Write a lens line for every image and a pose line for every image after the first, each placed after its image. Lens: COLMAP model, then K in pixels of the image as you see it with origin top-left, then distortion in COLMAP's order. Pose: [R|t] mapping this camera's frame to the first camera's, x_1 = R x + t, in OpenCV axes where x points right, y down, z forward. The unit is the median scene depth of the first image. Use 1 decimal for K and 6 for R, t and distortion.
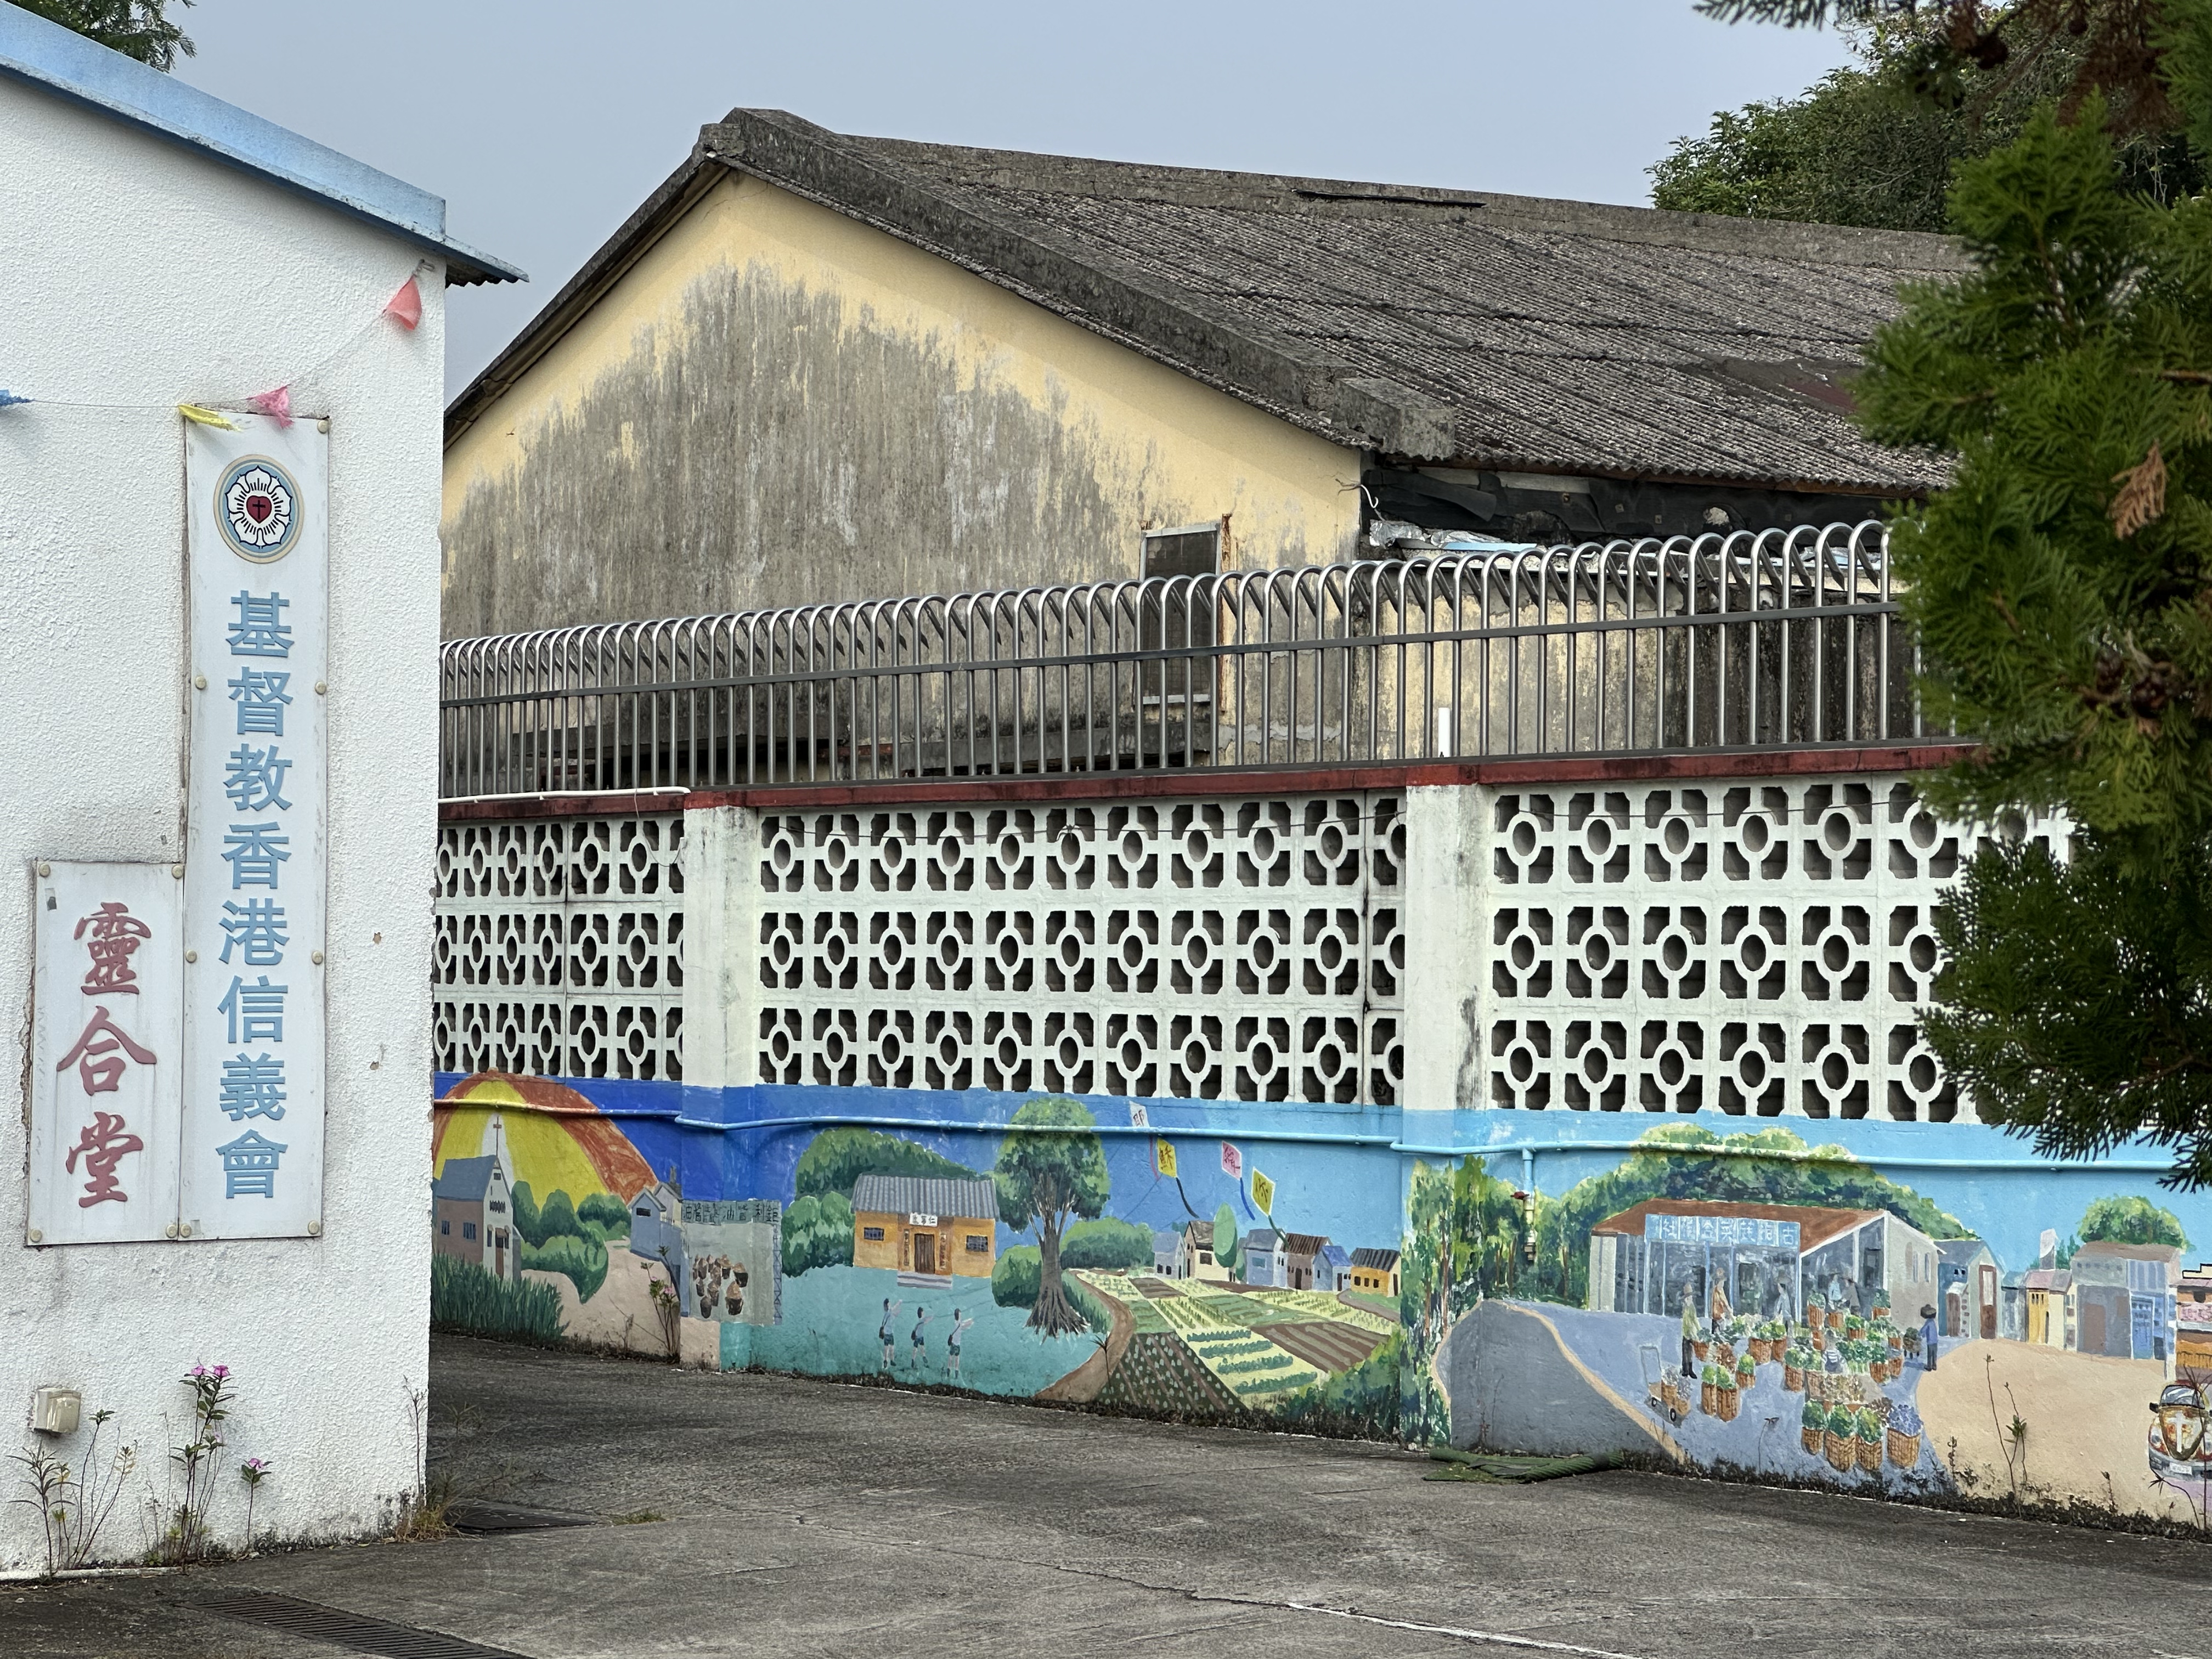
lens RADIAL K [[5900.0, 0, 1106.0], [0, 5900.0, 829.5], [0, 0, 1]] dist [0.157545, 1.807846]
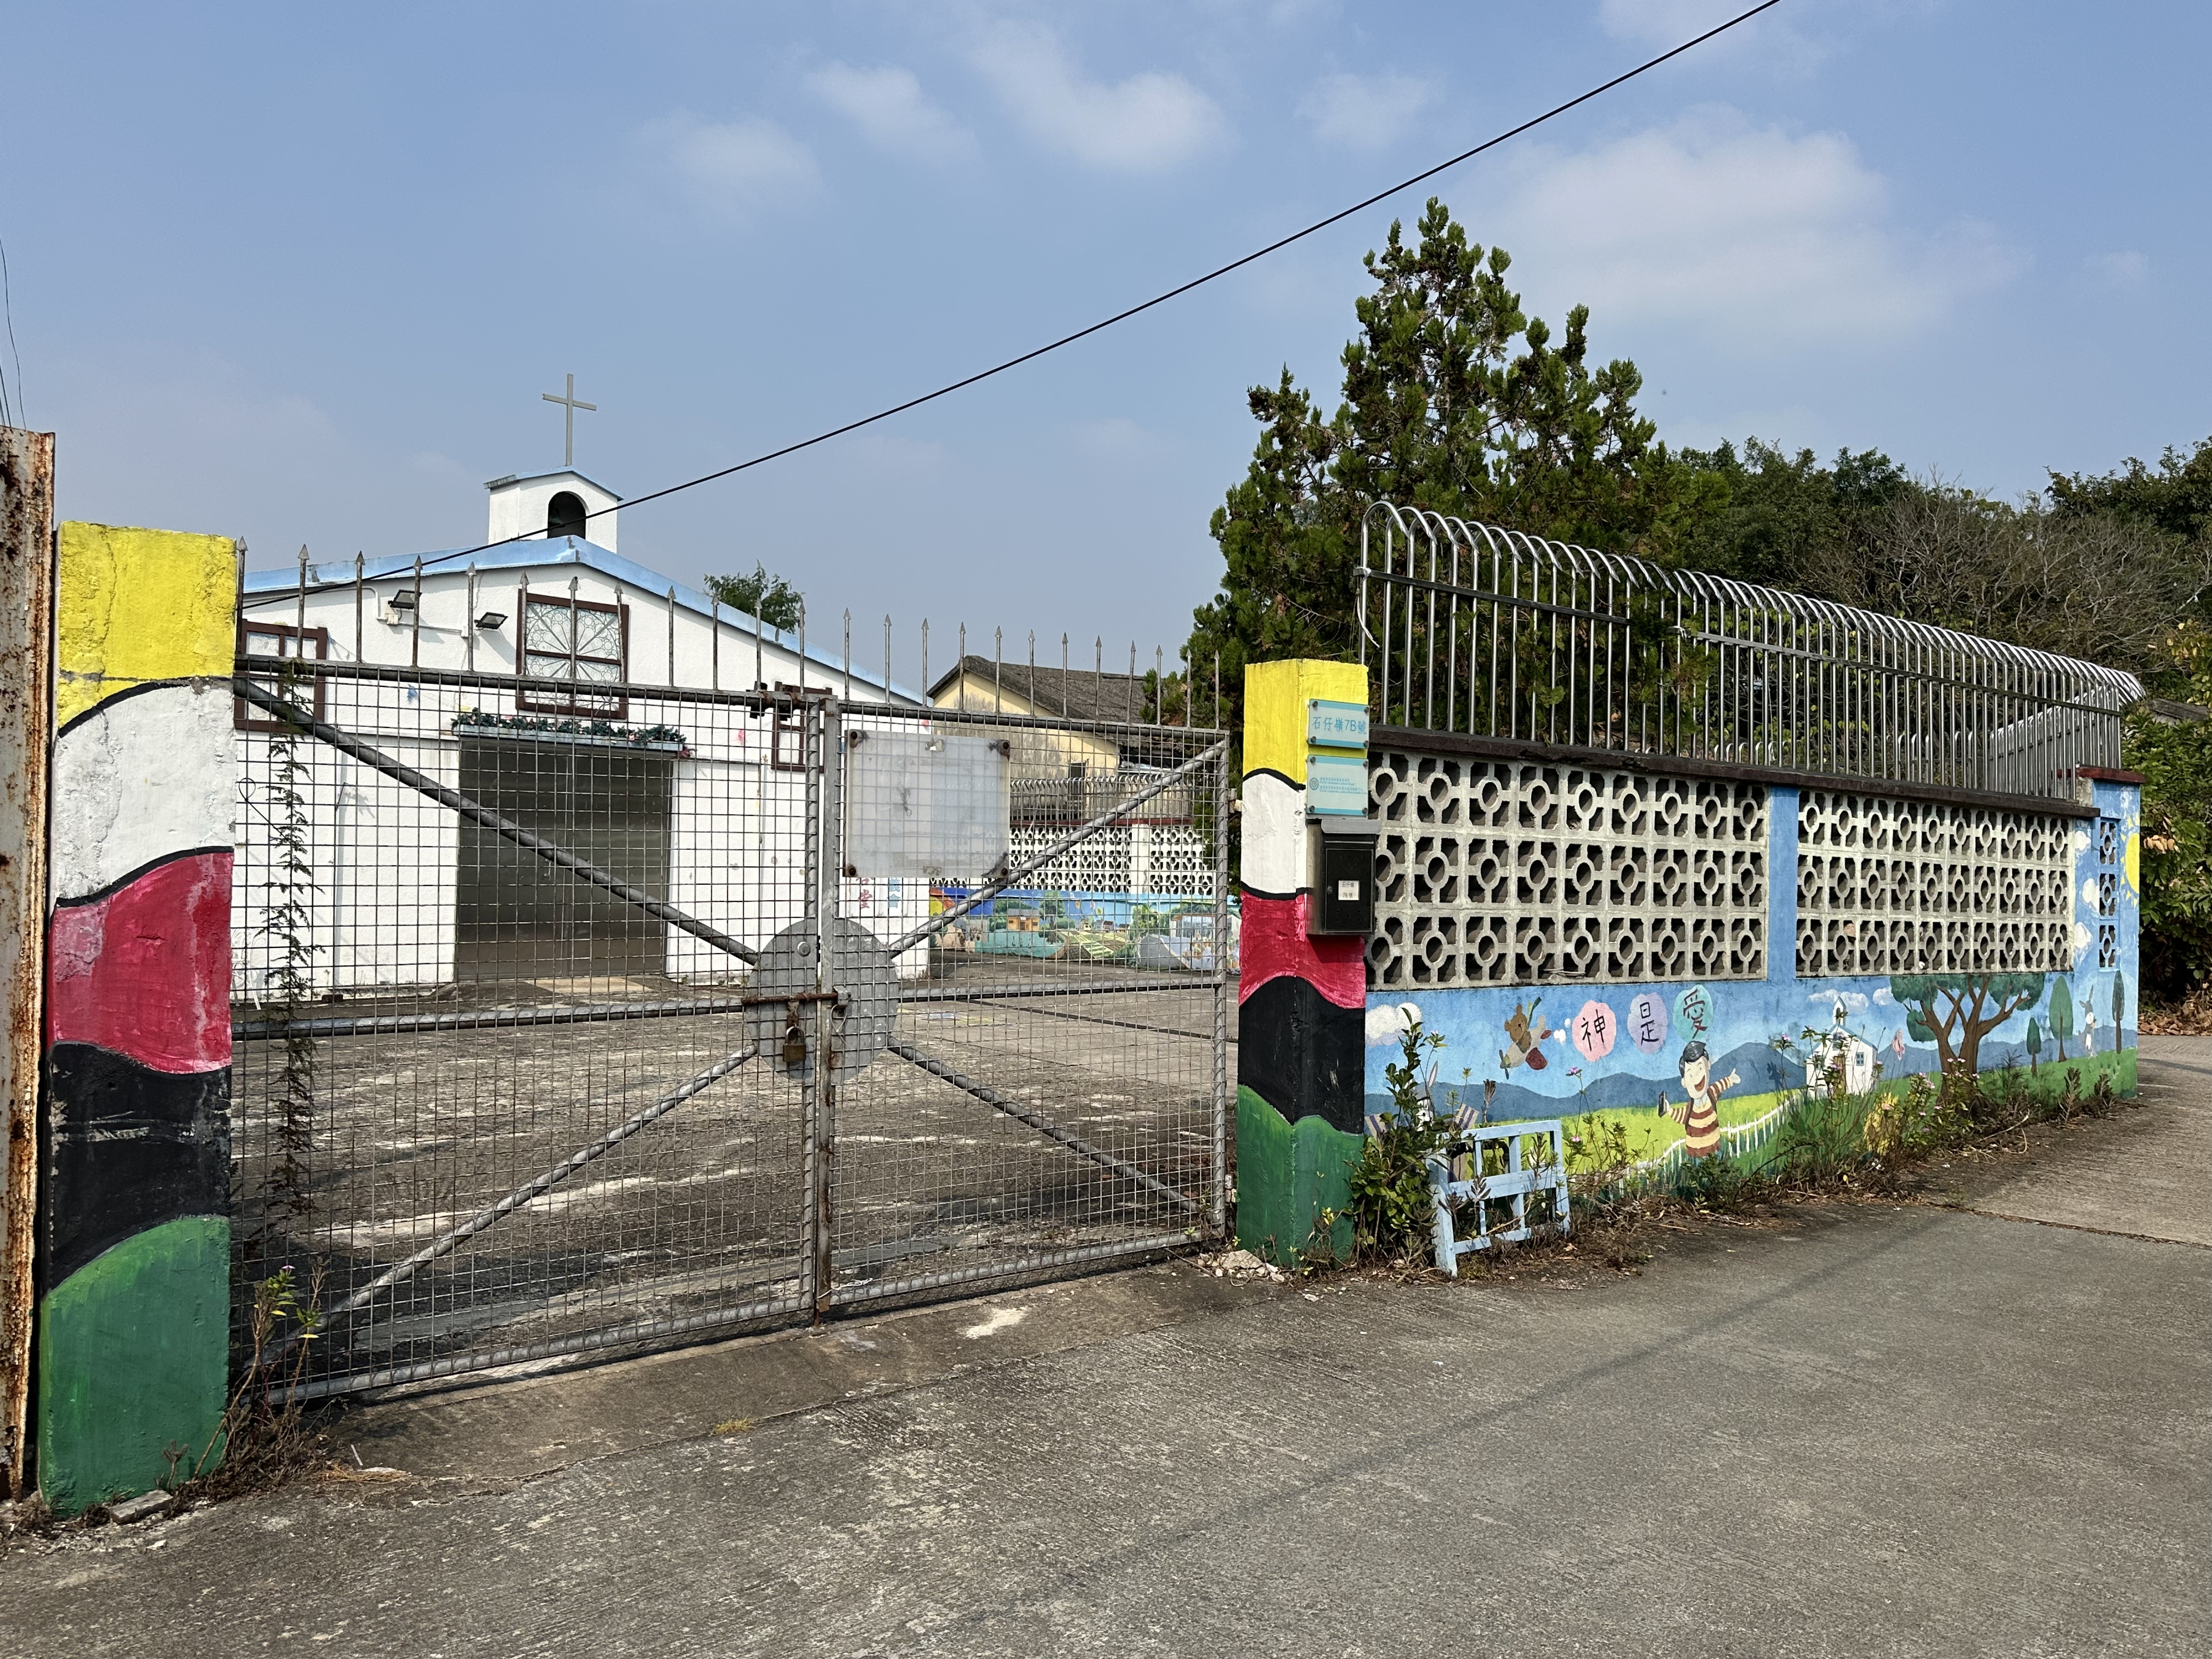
lens RADIAL K [[1744.0, 0, 1106.0], [0, 1744.0, 829.5], [0, 0, 1]] dist [-0.001042, -0.001605]
pose [[0.998873, 0.011258, 0.046100, -0.054811], [-0.011290, 0.999936, 0.000435, -0.005892], [-0.046092, -0.000955, 0.998937, -0.617899]]
